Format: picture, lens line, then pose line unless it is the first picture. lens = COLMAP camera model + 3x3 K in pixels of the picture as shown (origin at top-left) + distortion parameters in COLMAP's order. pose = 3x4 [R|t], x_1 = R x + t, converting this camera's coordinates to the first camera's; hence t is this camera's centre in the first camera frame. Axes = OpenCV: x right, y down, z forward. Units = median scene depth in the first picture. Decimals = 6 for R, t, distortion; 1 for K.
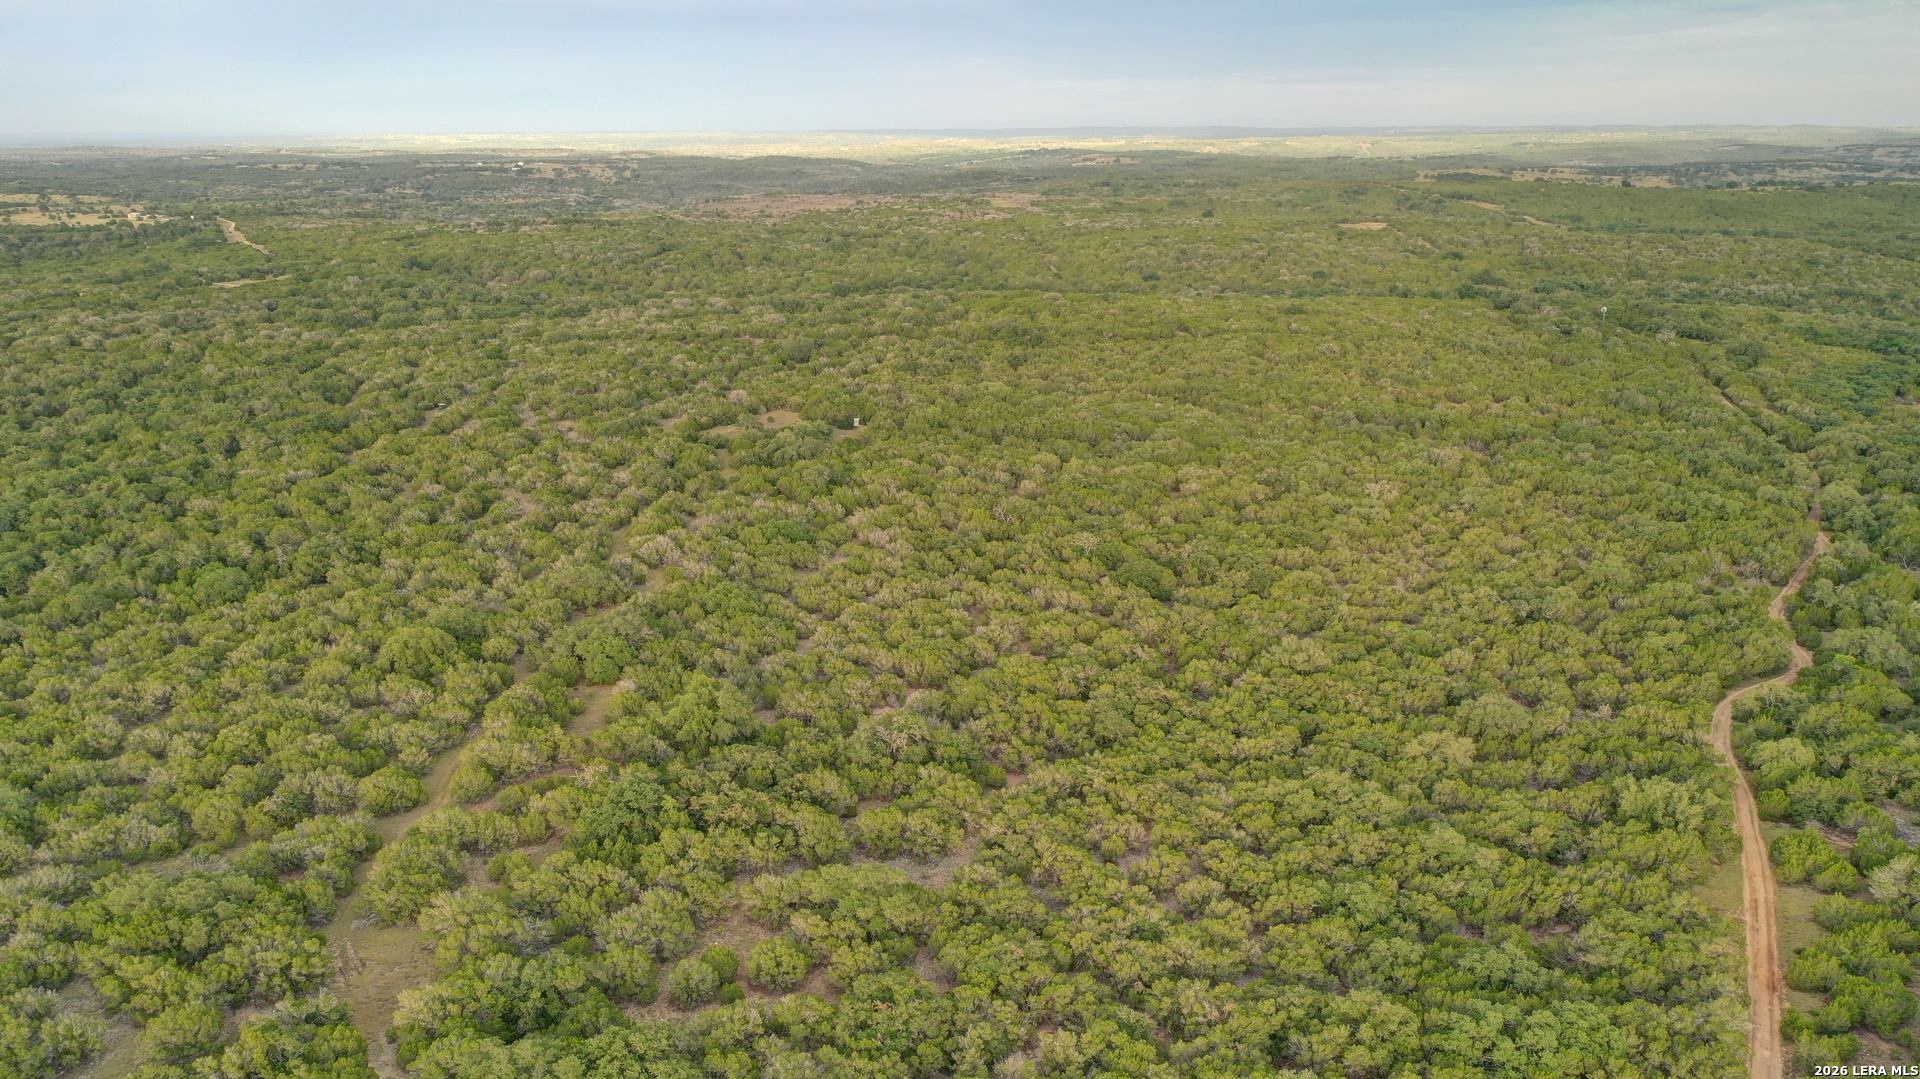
lens RADIAL K [[1508.5, 0, 960.5], [0, 1508.5, 540.8], [0, 0, 1]] dist [0.000596, 0.002397]
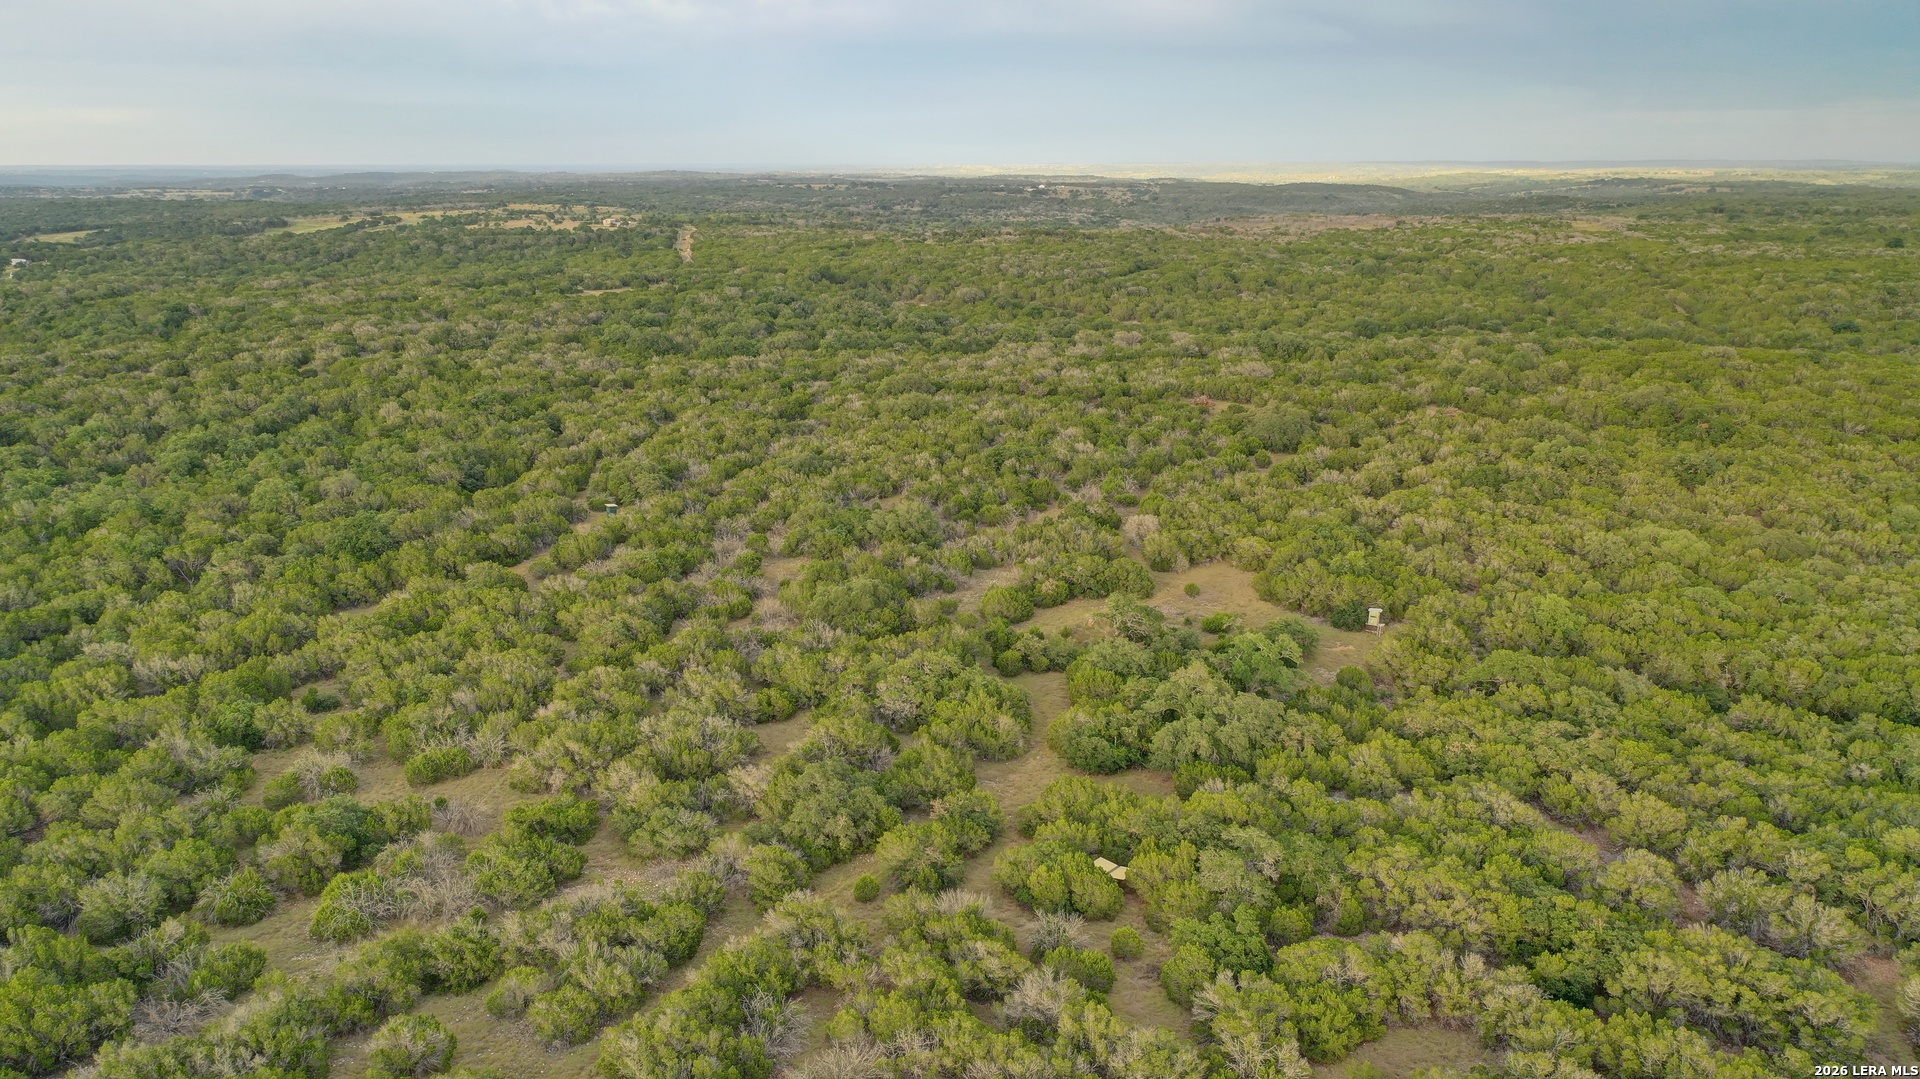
lens RADIAL K [[1508.5, 0, 959.0], [0, 1508.5, 538.7], [0, 0, 1]] dist [0.000596, 0.002397]
pose [[0.941874, 0.084144, -0.325258, -0.023638], [-0.091326, 0.995797, -0.006848, -0.051146], [0.323315, 0.036154, 0.945601, 0.305234]]
